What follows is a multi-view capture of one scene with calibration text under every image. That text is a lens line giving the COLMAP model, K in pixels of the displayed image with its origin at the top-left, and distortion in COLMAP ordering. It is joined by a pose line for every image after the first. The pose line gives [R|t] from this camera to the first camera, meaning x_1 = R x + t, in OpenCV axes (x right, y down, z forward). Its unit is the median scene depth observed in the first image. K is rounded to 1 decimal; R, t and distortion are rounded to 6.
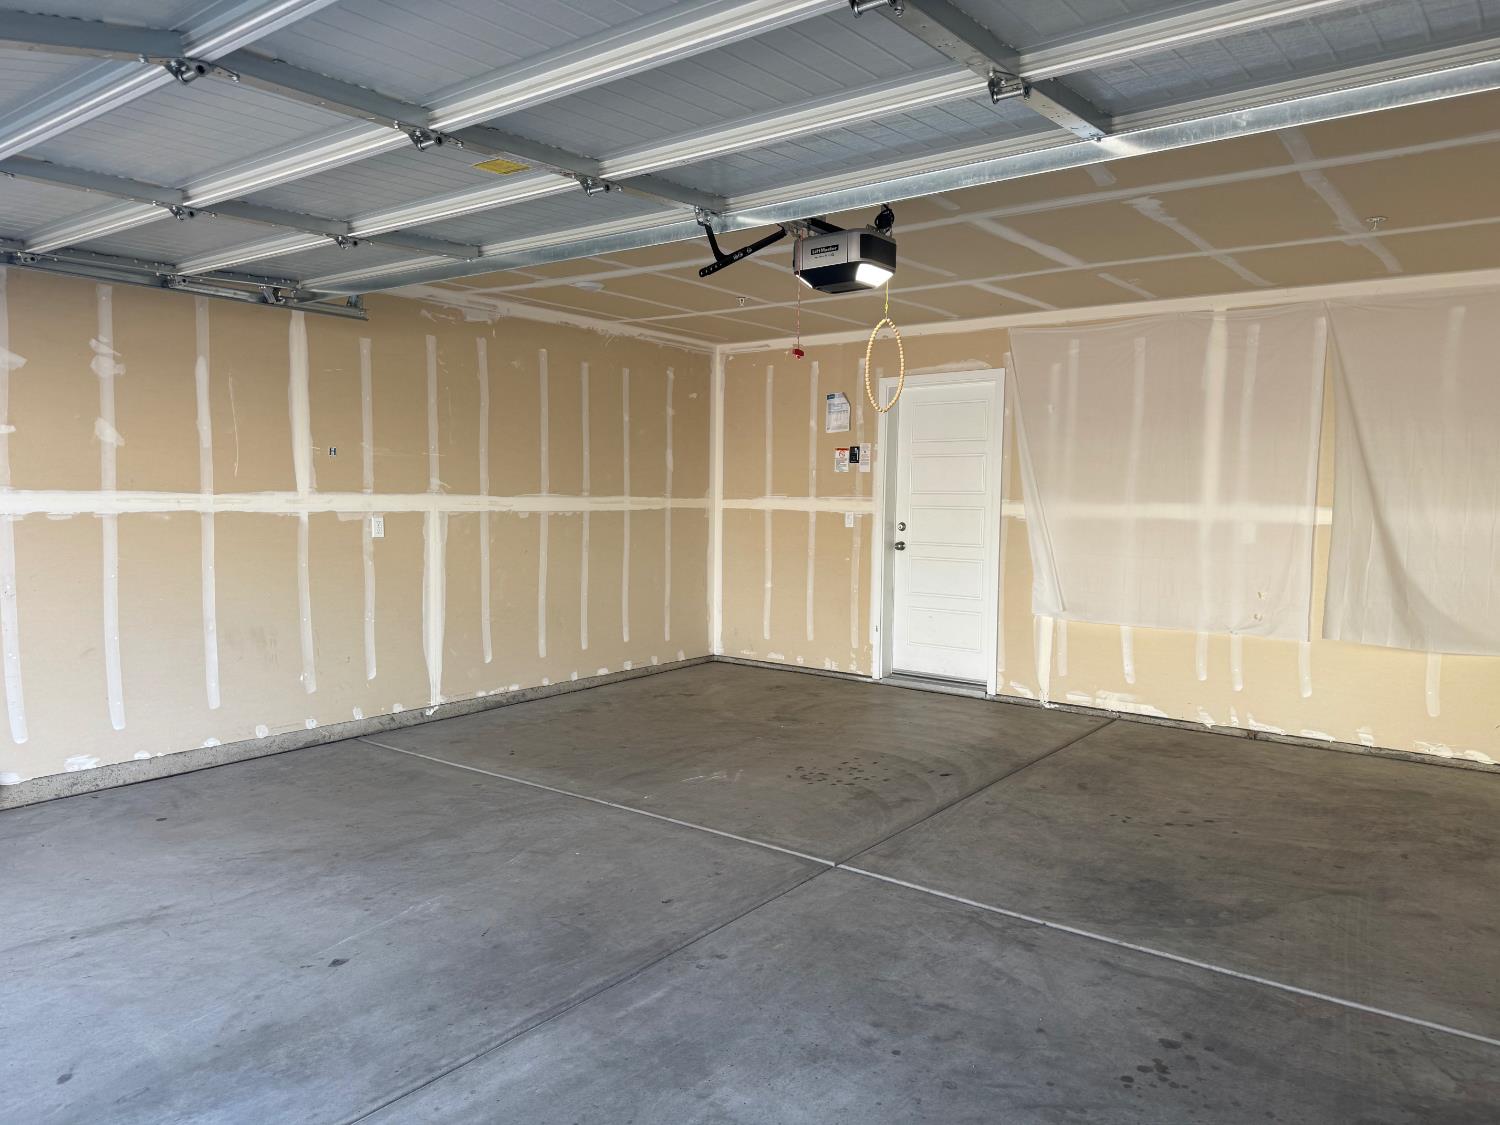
lens RADIAL K [[1059.9, 0, 745.3], [0, 1059.9, 547.3], [0, 0, 1]] dist [0.085623, -0.090430]
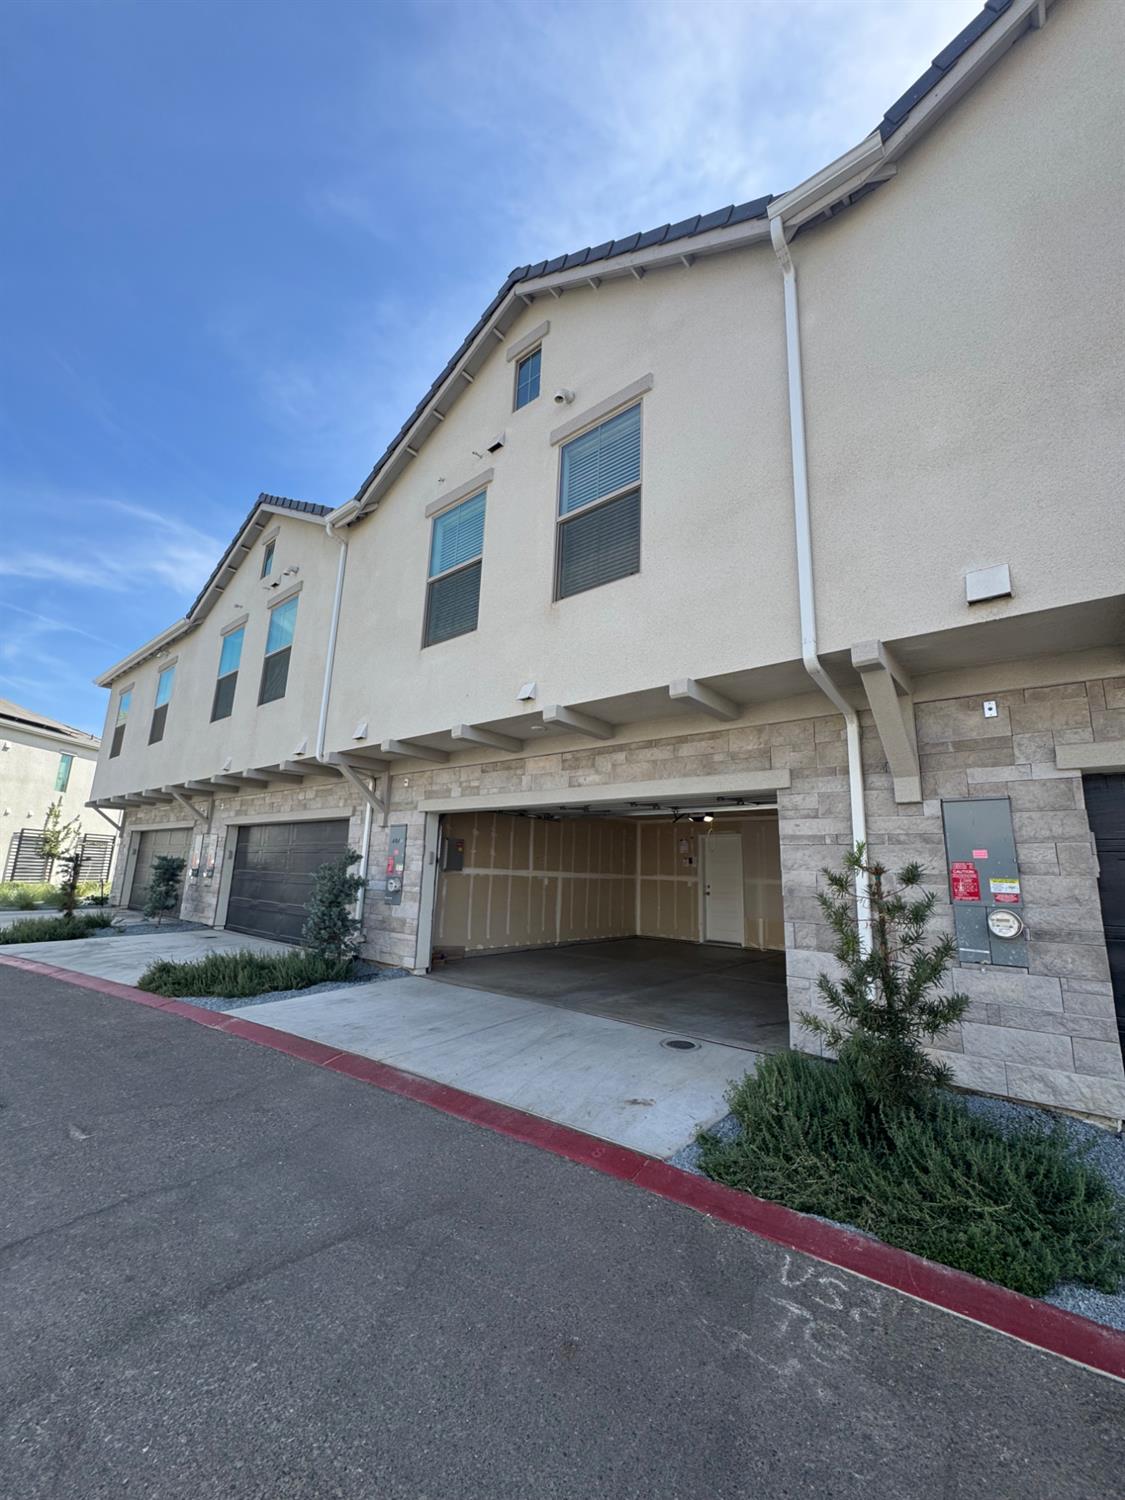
lens RADIAL K [[605.4, 0, 553.5], [0, 605.4, 744.2], [0, 0, 1]] dist [-0.001796, -0.000102]
pose [[0.997690, 0.008235, -0.067427, -0.216649], [-0.025516, 0.965369, -0.259637, 0.058724], [0.062954, 0.260758, 0.963350, -0.930184]]
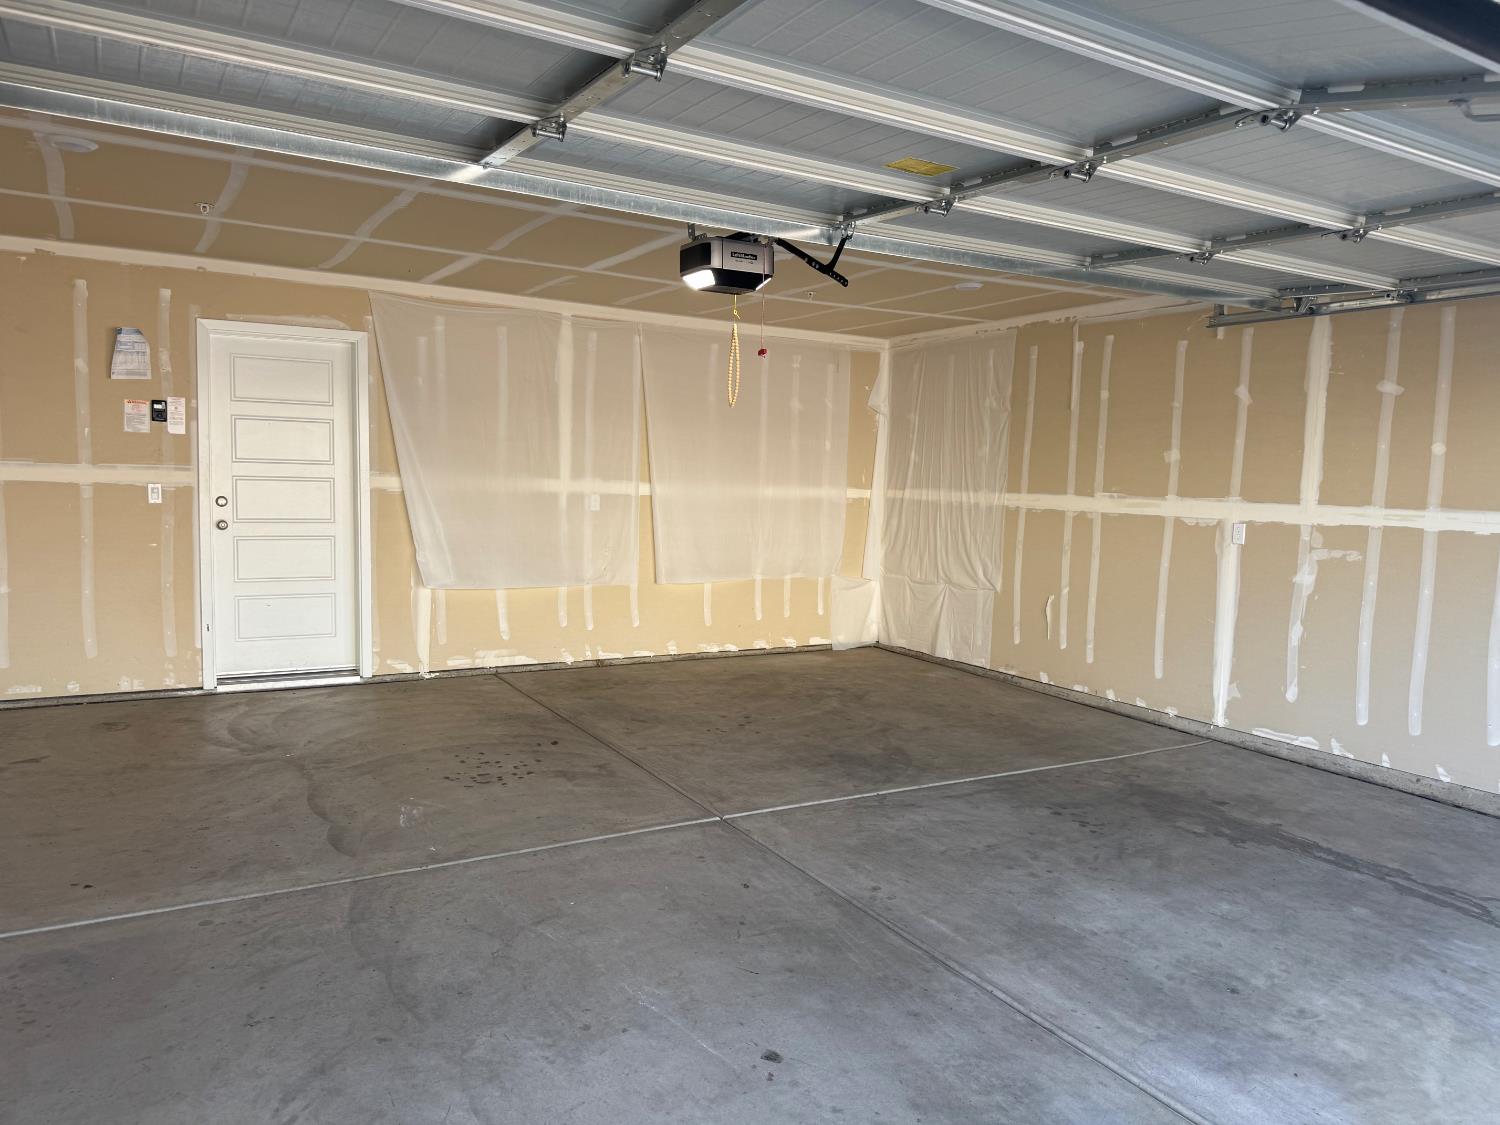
lens RADIAL K [[1059.9, 0, 752.1], [0, 1059.9, 553.2], [0, 0, 1]] dist [0.085623, -0.090430]
pose [[0.369122, -0.069915, 0.926747, -0.650946], [0.024061, 0.997551, 0.065673, -0.033173], [-0.929069, -0.001943, 0.369900, 0.409191]]
